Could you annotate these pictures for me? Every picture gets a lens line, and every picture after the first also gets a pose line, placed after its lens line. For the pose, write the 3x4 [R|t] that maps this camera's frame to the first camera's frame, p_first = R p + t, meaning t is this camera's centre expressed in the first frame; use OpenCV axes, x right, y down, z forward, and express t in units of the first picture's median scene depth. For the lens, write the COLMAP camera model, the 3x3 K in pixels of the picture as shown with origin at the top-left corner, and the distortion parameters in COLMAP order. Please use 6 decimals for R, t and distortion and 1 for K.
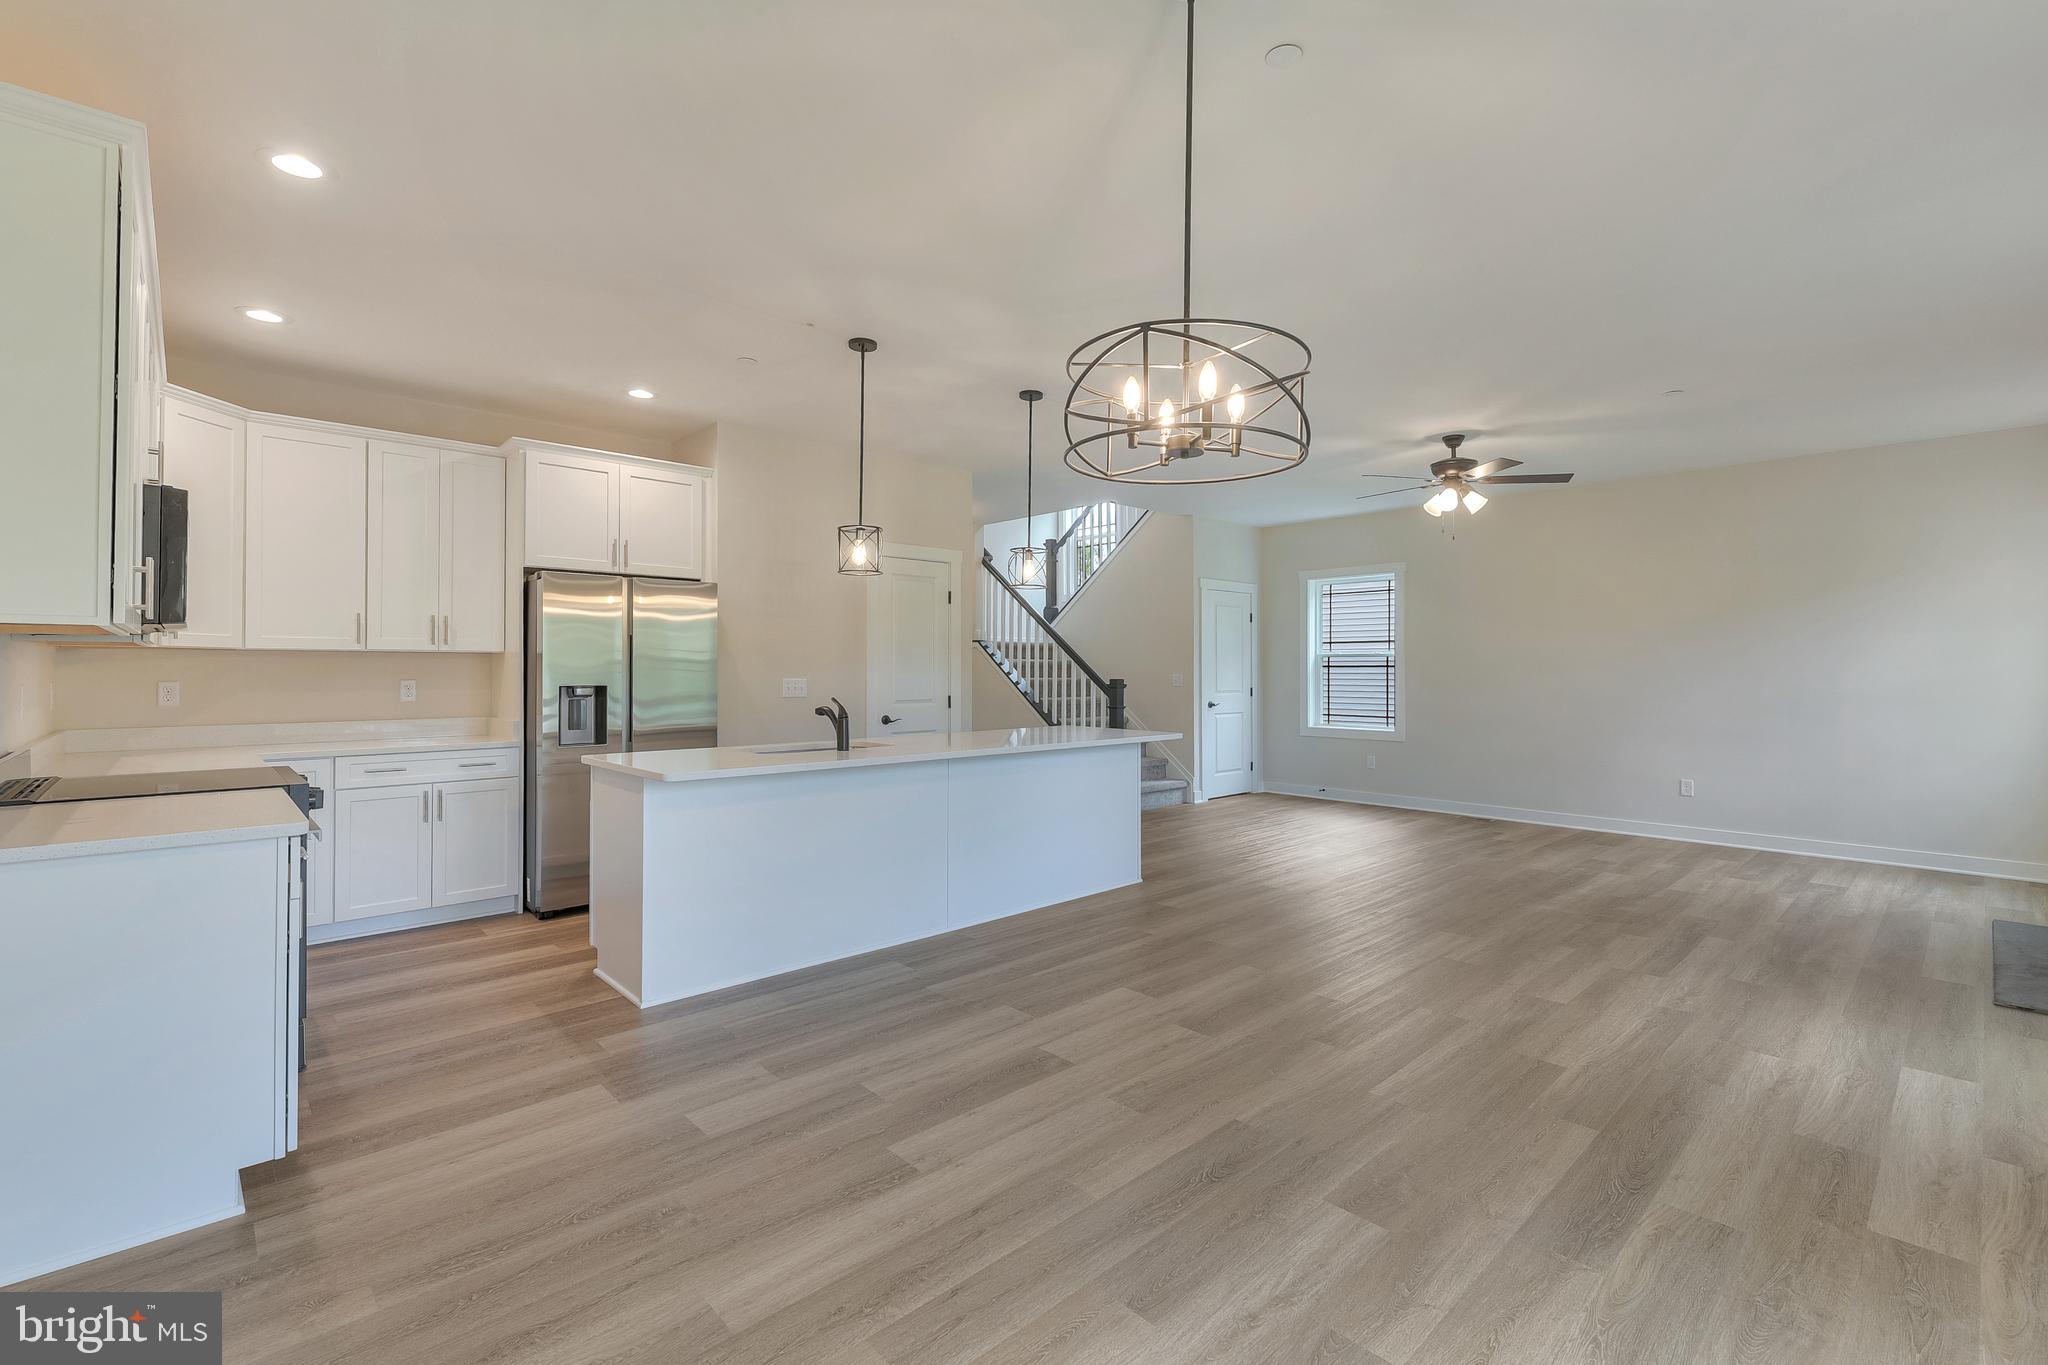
lens RADIAL K [[911.1, 0, 1023.6], [0, 911.1, 667.5], [0, 0, 1]] dist [0.002658, -0.006523]
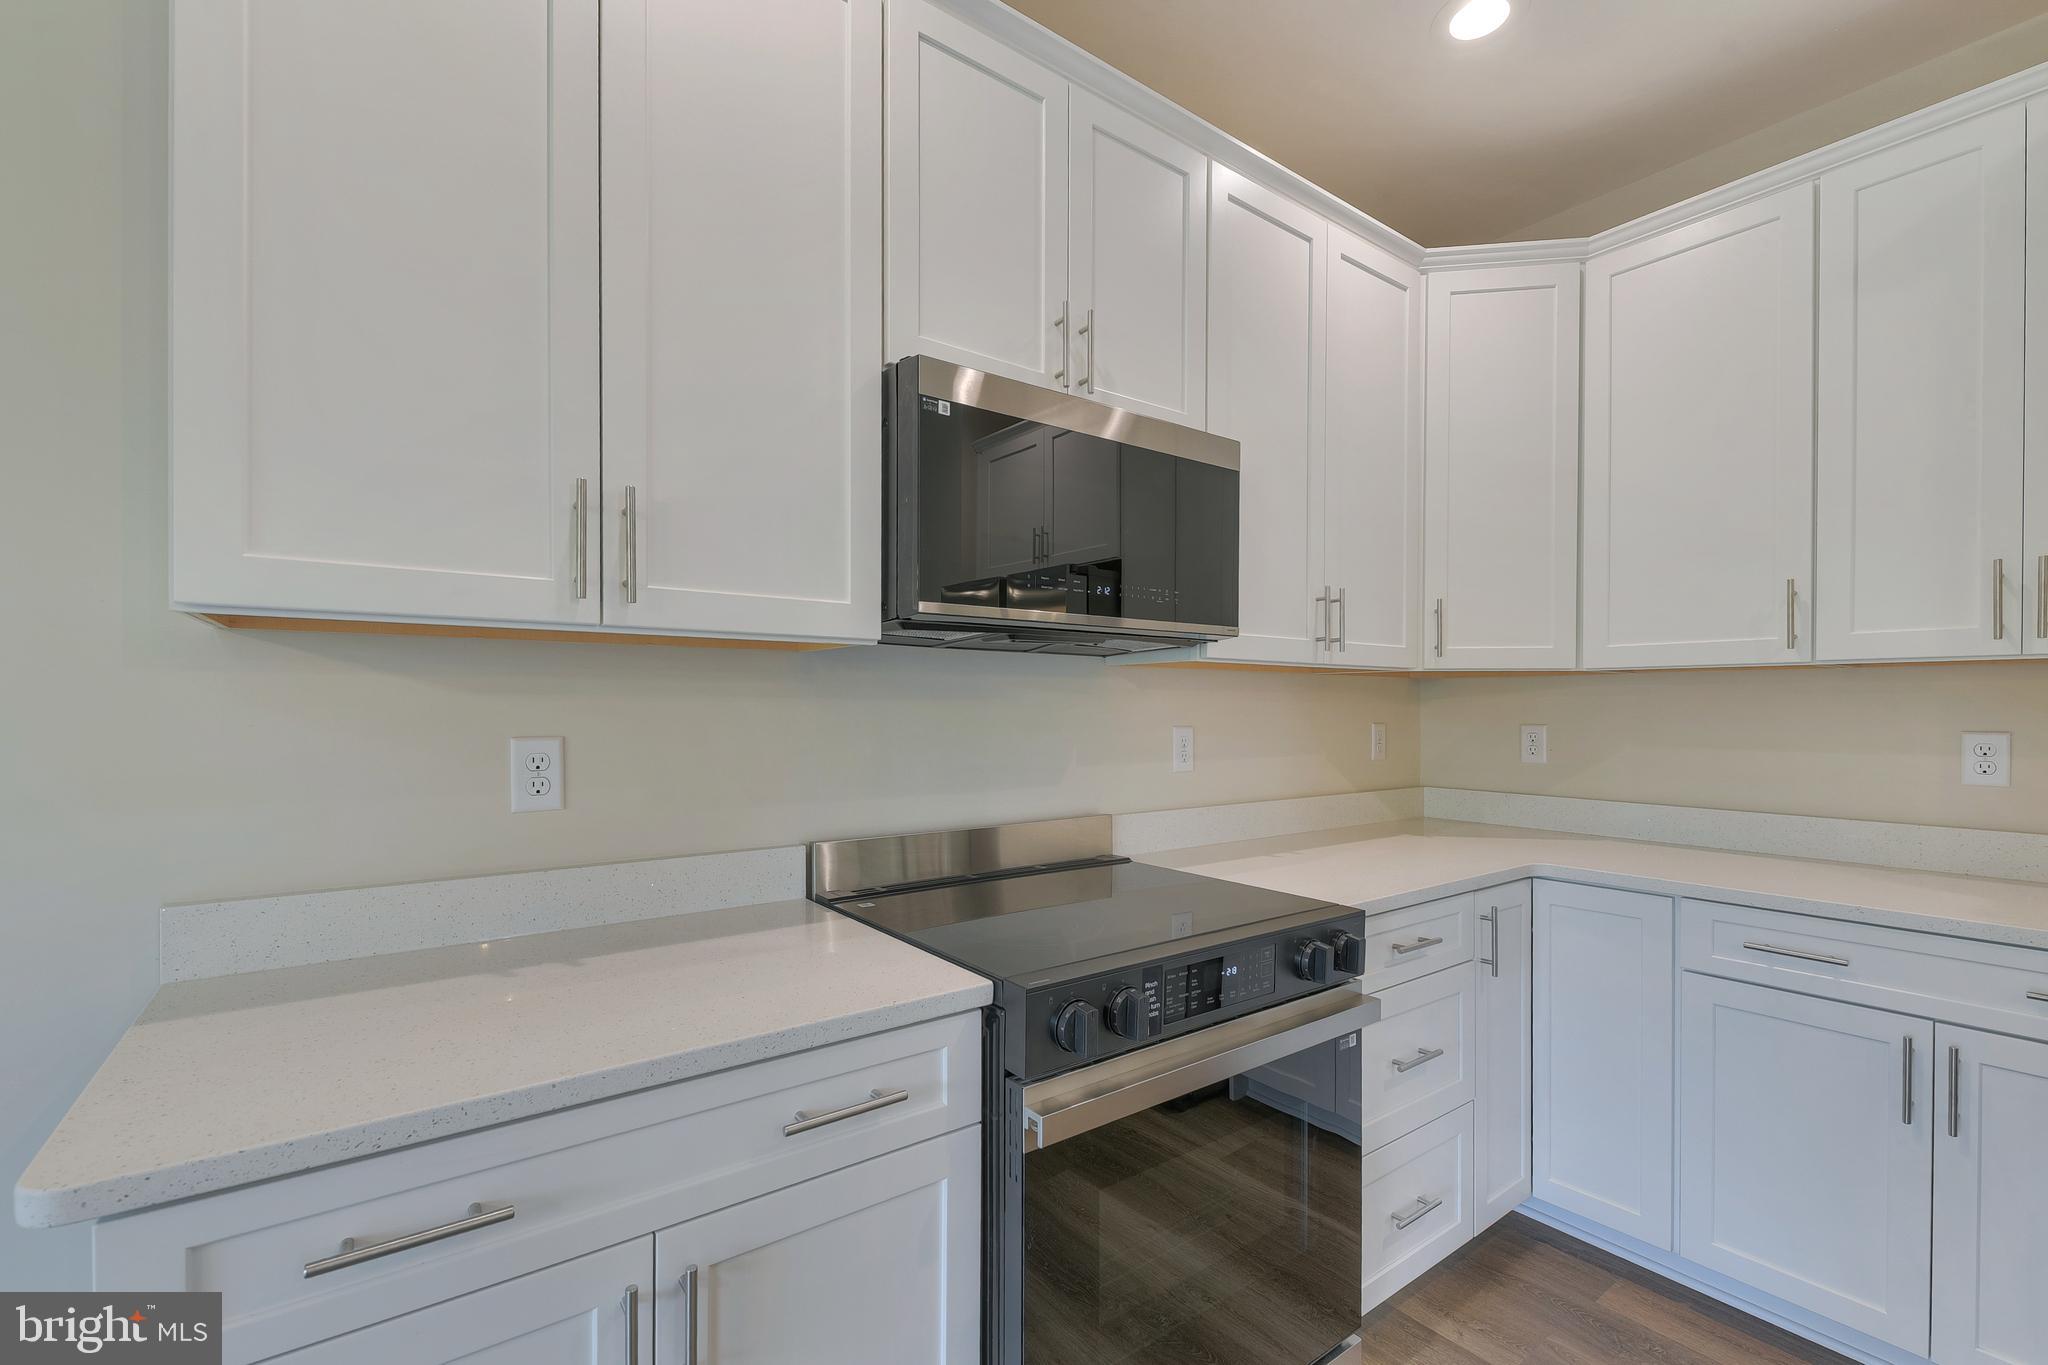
lens RADIAL K [[911.1, 0, 966.0], [0, 911.1, 711.7], [0, 0, 1]] dist [0.002658, -0.006523]
pose [[-0.142623, 0.002740, -0.989773, -0.229359], [-0.000323, 0.999996, 0.002815, 0.003710], [0.989777, 0.000721, -0.142622, 0.641560]]
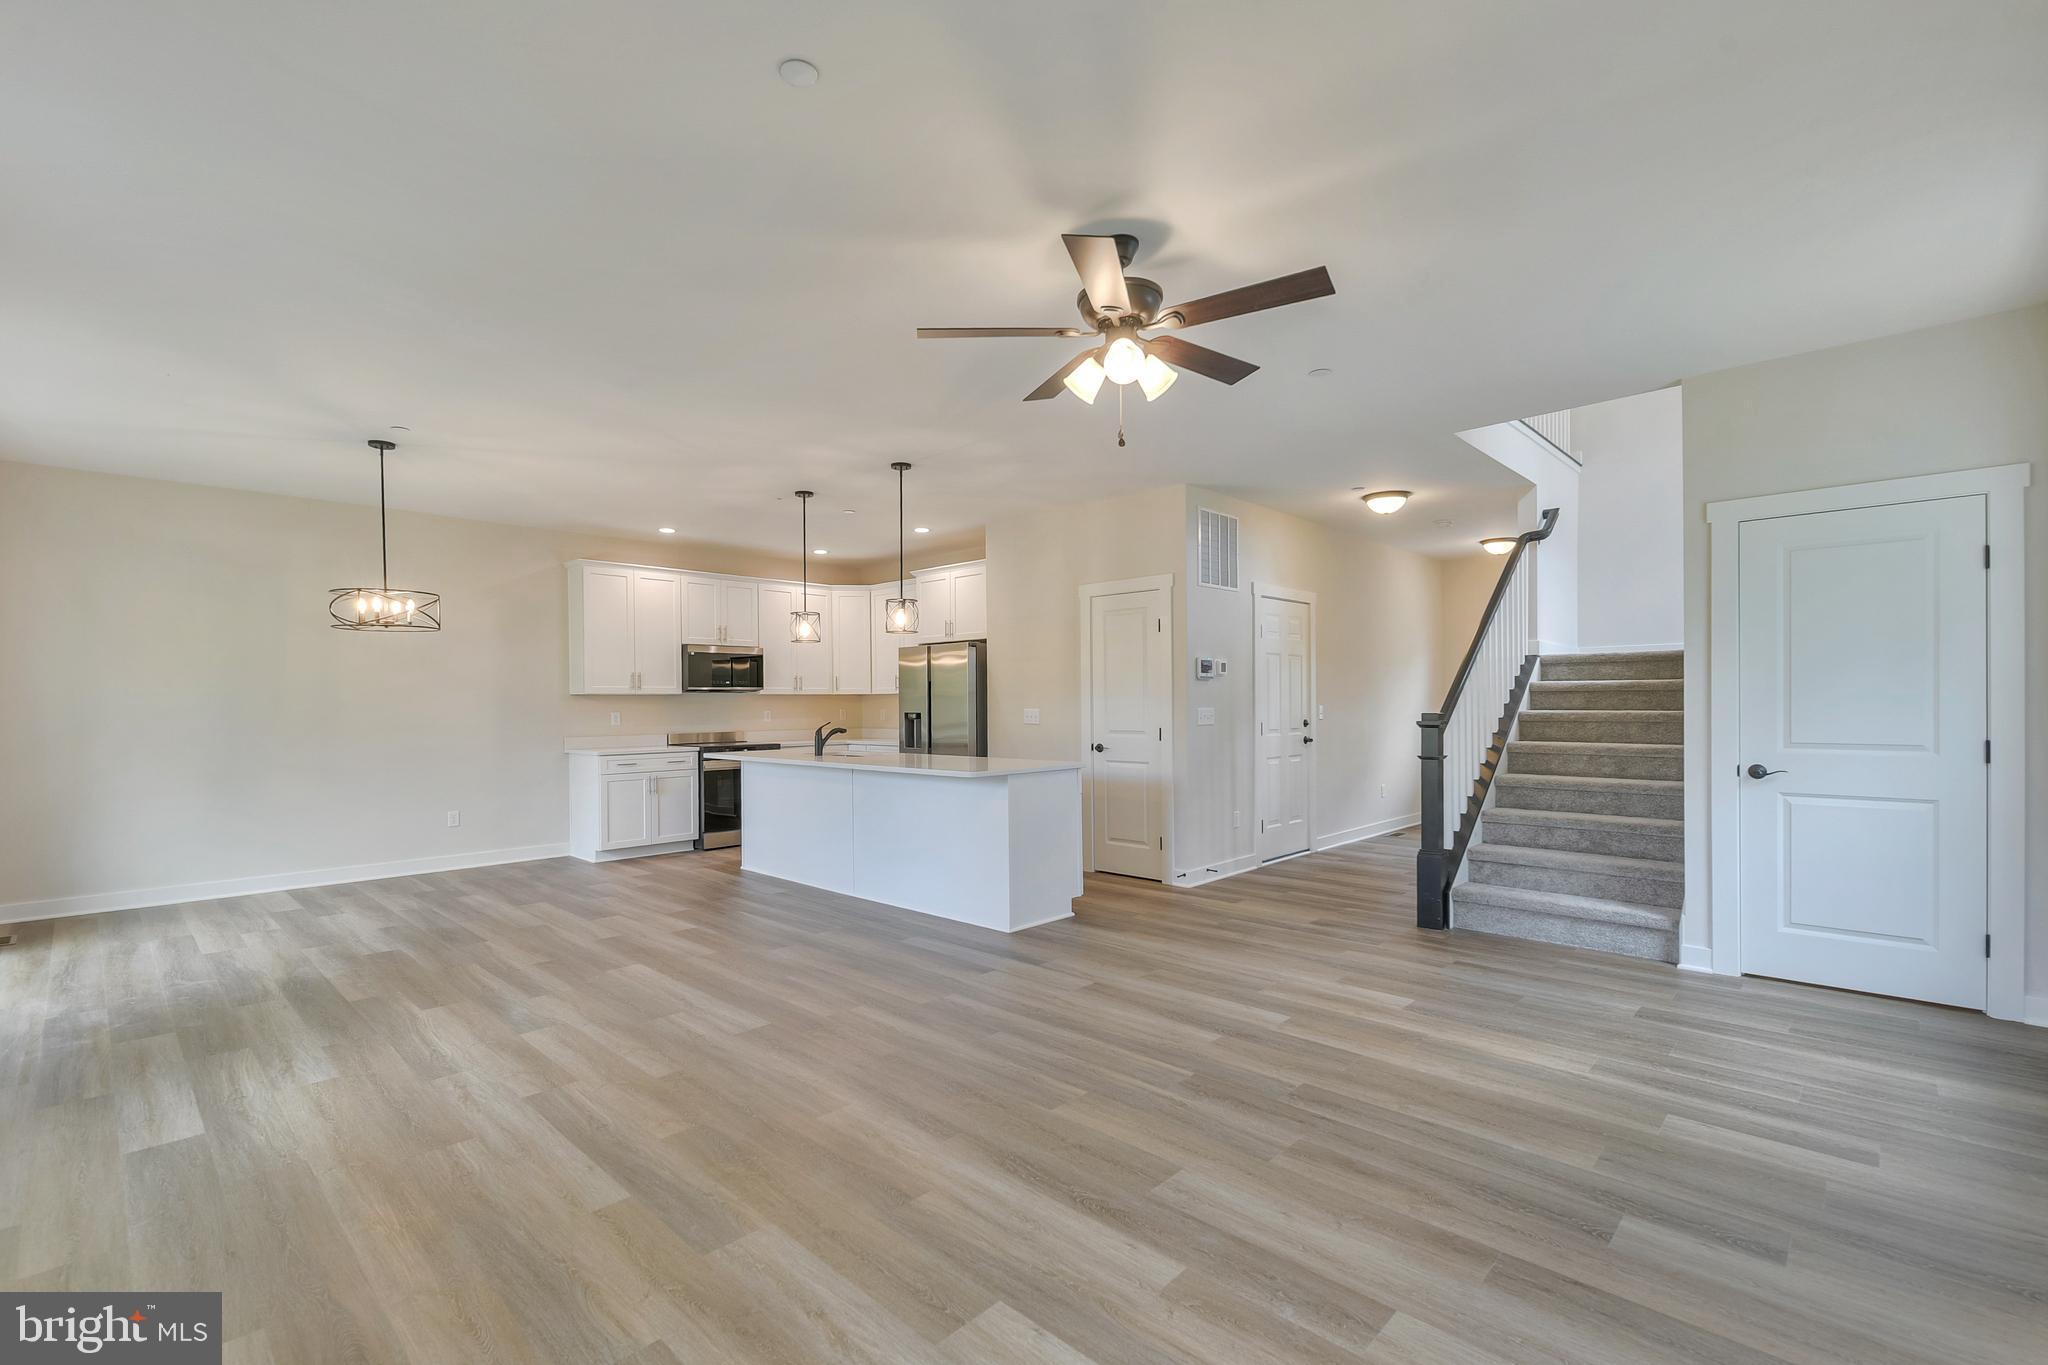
lens RADIAL K [[911.1, 0, 1017.8], [0, 911.1, 713.0], [0, 0, 1]] dist [0.002658, -0.006523]
pose [[0.044038, 0.009428, -0.998985, 1.203373], [0.011562, 0.999884, 0.009947, 0.005616], [0.998963, -0.011989, 0.043924, 1.119207]]
